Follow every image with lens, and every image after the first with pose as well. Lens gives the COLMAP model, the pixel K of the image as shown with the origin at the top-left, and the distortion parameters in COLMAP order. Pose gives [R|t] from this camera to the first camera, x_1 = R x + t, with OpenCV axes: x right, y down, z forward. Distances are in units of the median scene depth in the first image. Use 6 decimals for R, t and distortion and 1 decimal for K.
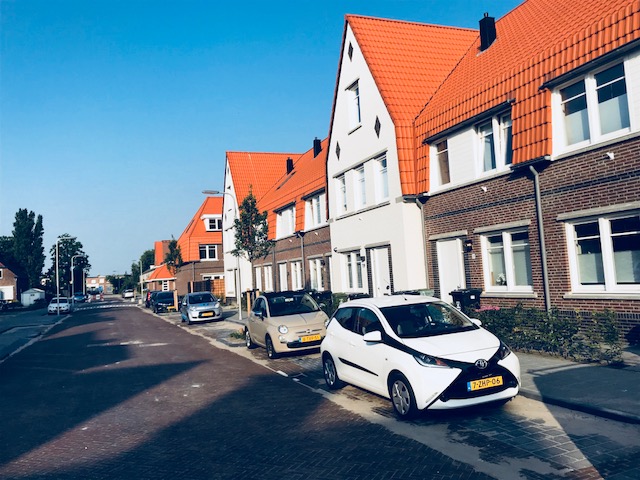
lens RADIAL K [[548.8, 0, 320.0], [0, 548.8, 240.0], [0, 0, 1]] dist [0.008393, 0.008449]
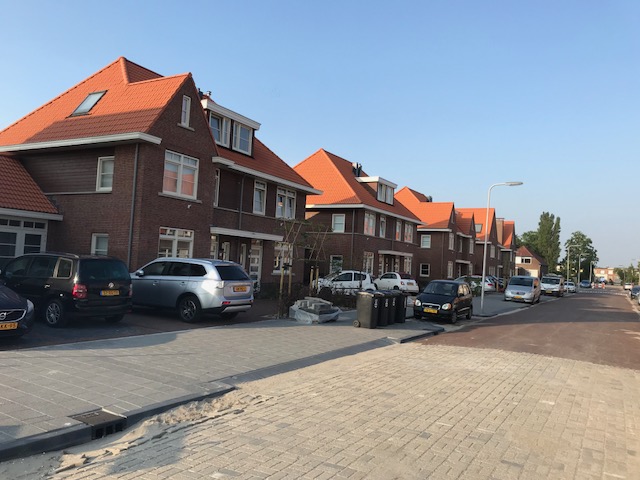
lens RADIAL K [[510.7, 0, 320.0], [0, 510.7, 240.0], [0, 0, 1]] dist [0.004791, 0.001733]
pose [[0.617754, 0.053897, -0.784522, 0.091480], [-0.037514, 0.998532, 0.039060, -0.017535], [0.785476, 0.005301, 0.618869, -0.185090]]
